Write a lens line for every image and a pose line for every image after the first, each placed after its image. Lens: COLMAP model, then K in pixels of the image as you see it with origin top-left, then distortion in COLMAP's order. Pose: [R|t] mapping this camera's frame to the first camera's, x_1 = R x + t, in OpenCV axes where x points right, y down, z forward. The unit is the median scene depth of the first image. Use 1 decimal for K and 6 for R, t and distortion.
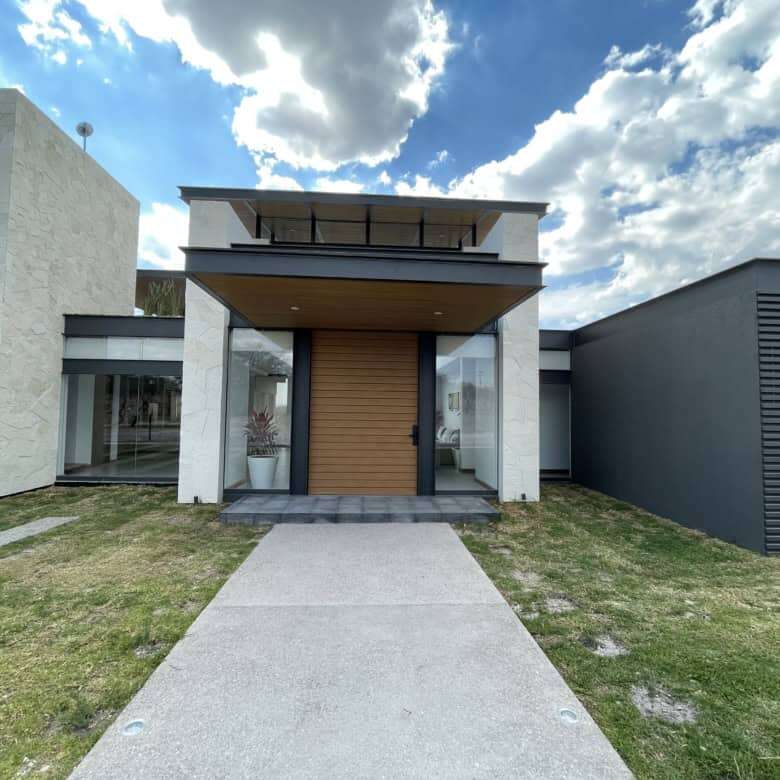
lens RADIAL K [[424.9, 0, 390.0], [0, 424.9, 390.0], [0, 0, 1]] dist [-0.002715, -0.003075]
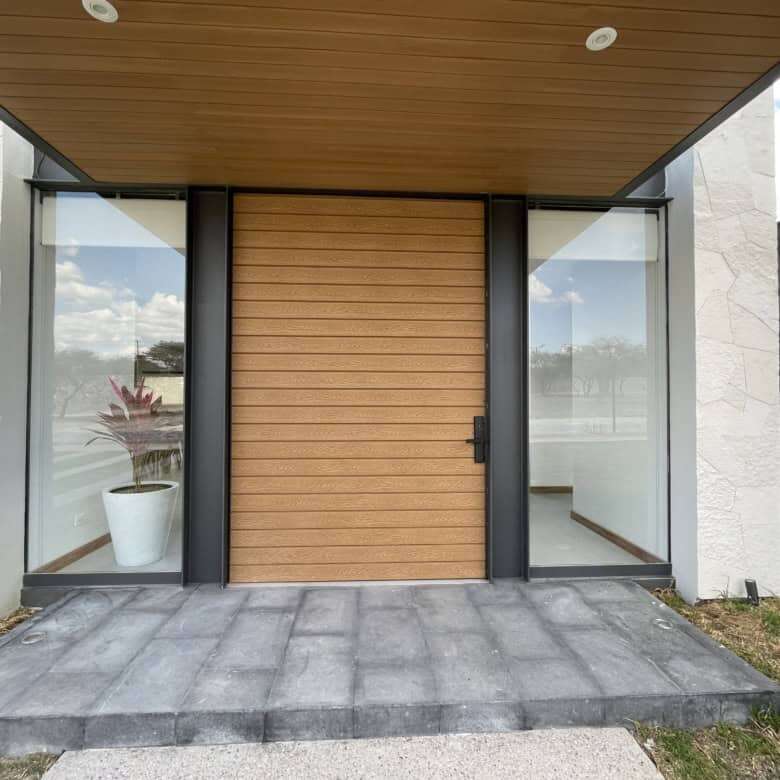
lens RADIAL K [[424.9, 0, 390.0], [0, 424.9, 390.0], [0, 0, 1]] dist [-0.002715, -0.003075]
pose [[0.999894, -0.012701, -0.007058, -0.027140], [0.012954, 0.999234, 0.036940, 0.040214], [0.006584, -0.037028, 0.999293, 0.577656]]
